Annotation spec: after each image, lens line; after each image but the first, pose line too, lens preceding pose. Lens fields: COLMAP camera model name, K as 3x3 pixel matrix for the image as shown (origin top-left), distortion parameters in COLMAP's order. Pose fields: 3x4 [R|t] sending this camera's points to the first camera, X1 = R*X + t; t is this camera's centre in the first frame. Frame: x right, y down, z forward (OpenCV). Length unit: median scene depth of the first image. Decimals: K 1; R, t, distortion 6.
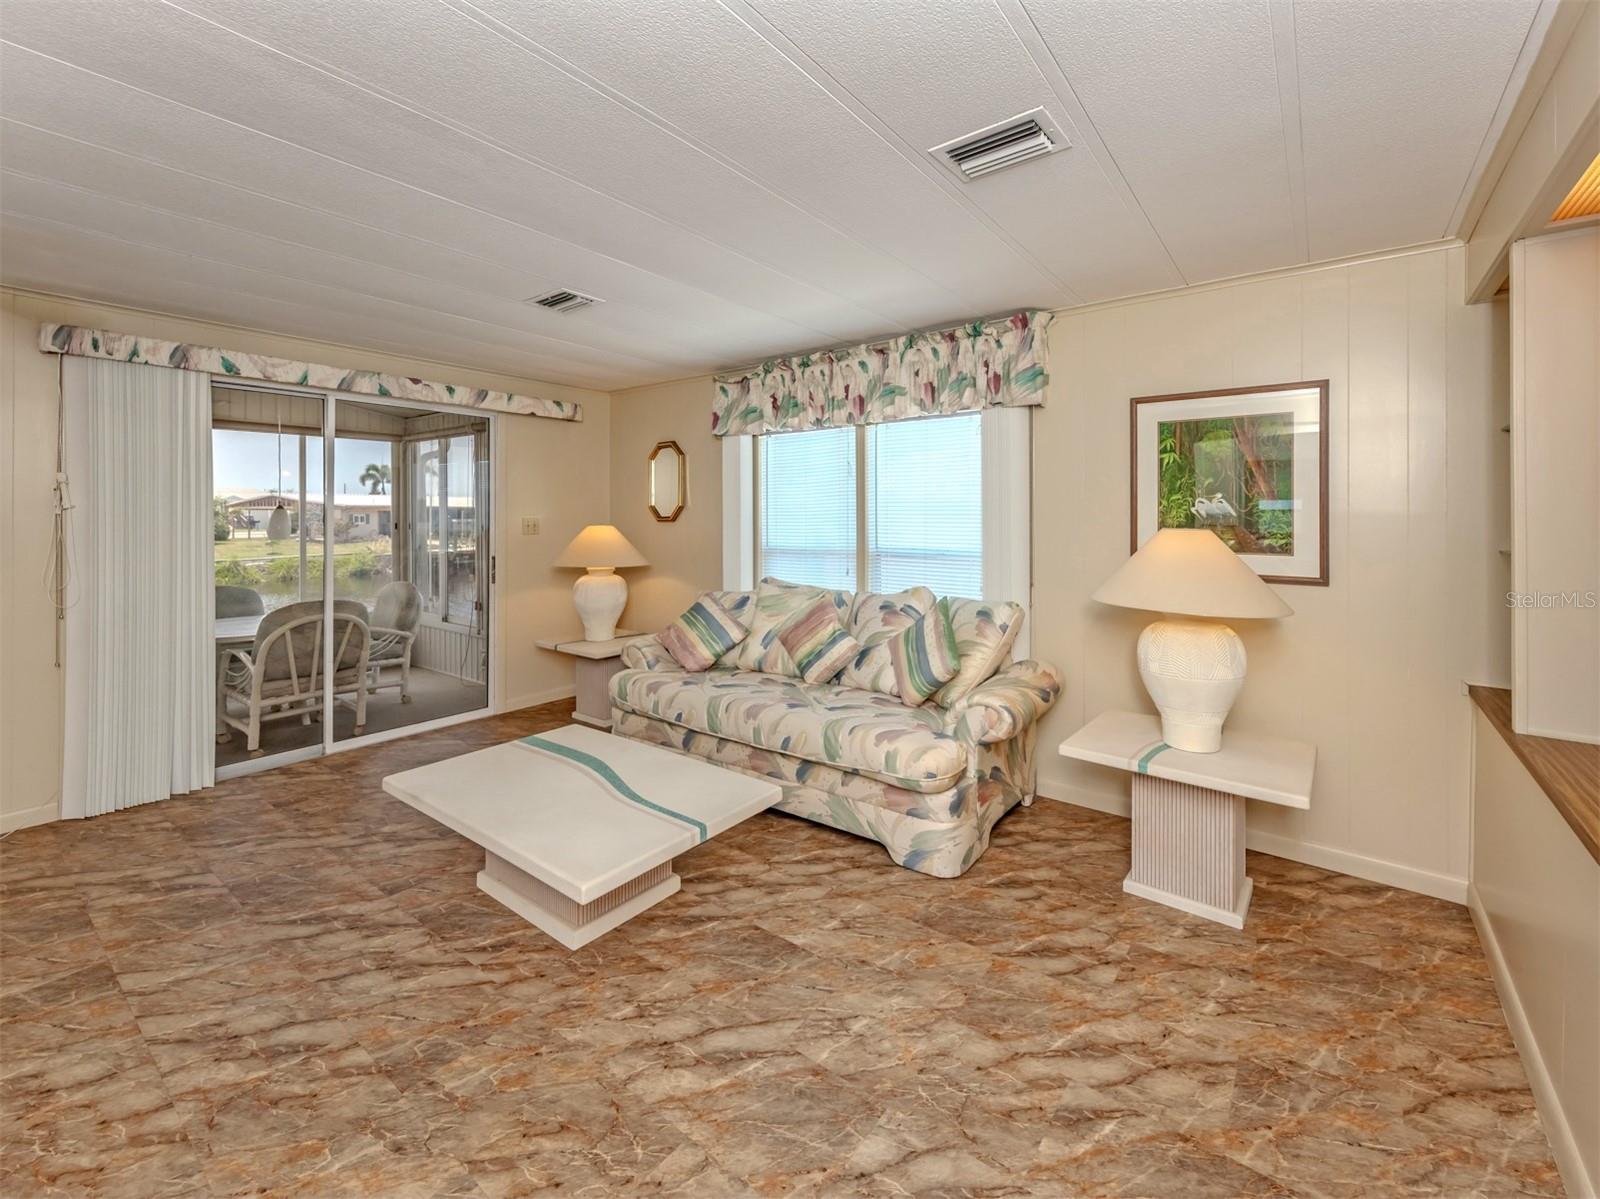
lens RADIAL K [[729.7, 0, 795.4], [0, 729.7, 505.2], [0, 0, 1]] dist [0.006943, -0.000536]
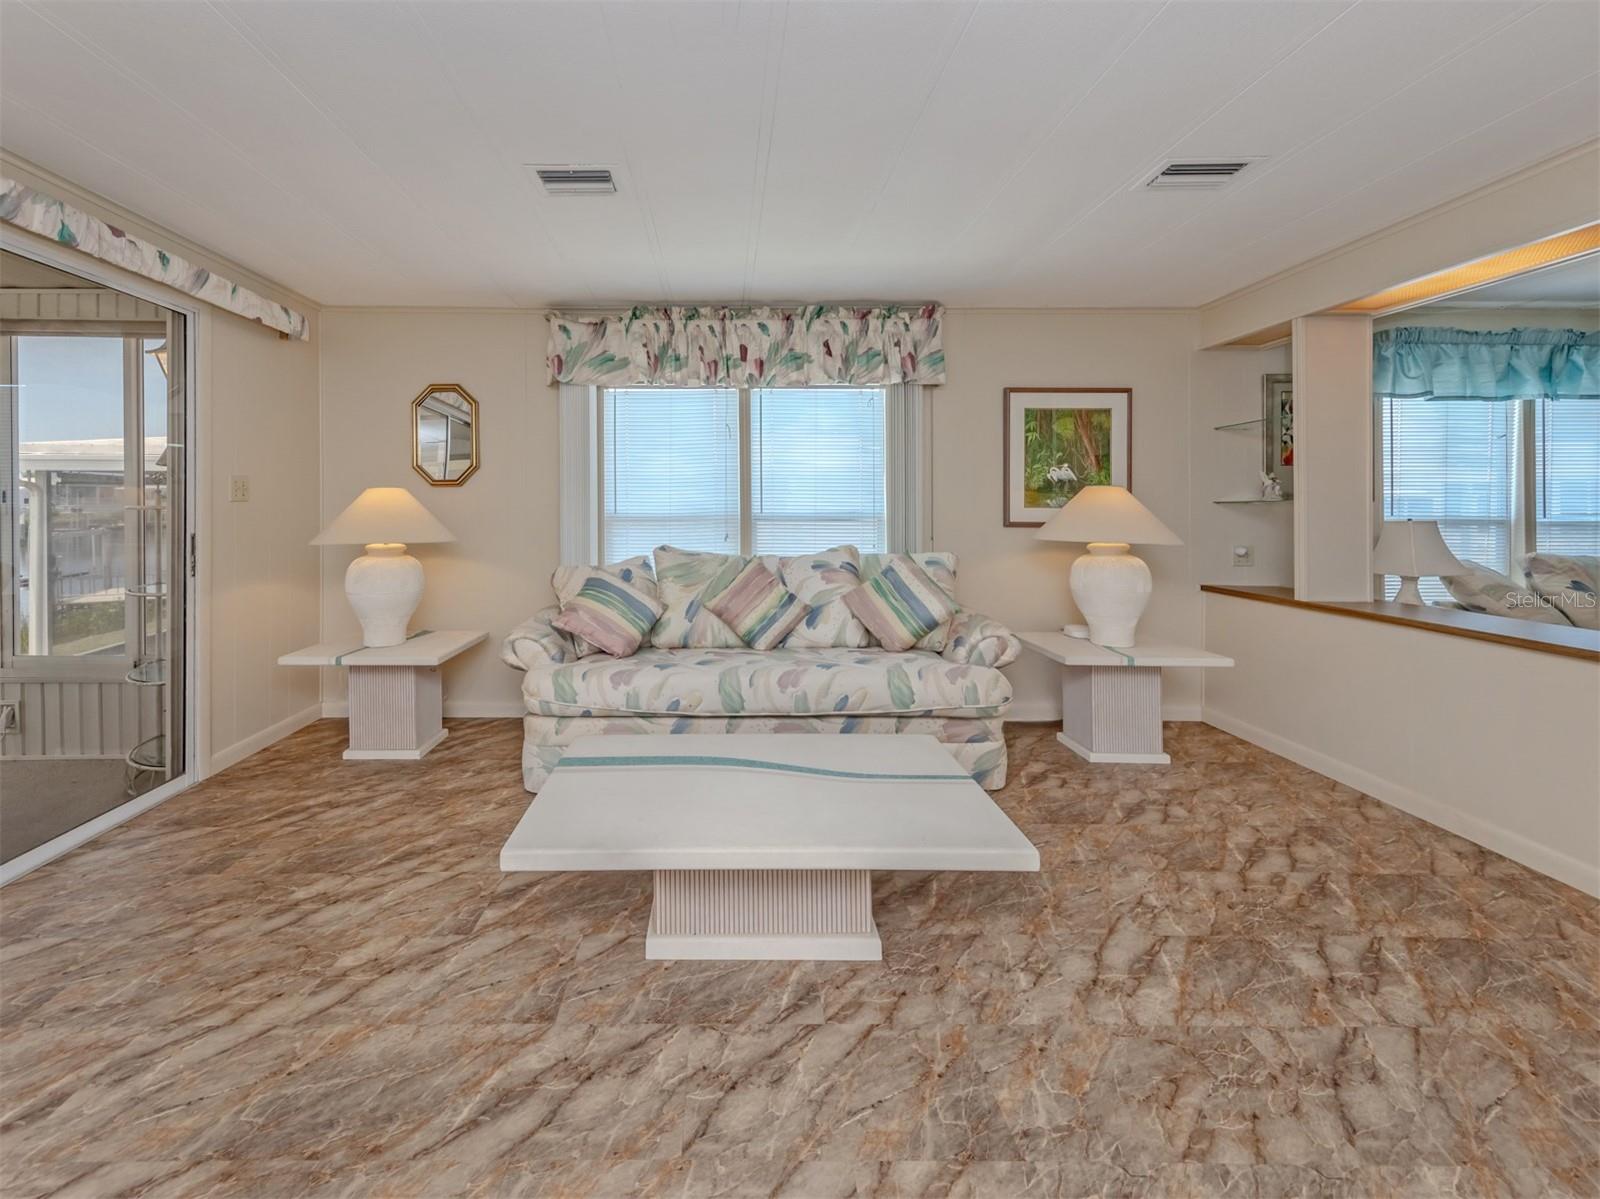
lens RADIAL K [[709.0, 0, 795.9], [0, 709.0, 490.9], [0, 0, 1]] dist [0.007367, -0.000376]
pose [[0.770930, 0.012714, 0.636793, -0.519096], [-0.012871, 0.999908, -0.004382, 0.037043], [-0.636789, -0.004818, 0.771023, 0.241045]]
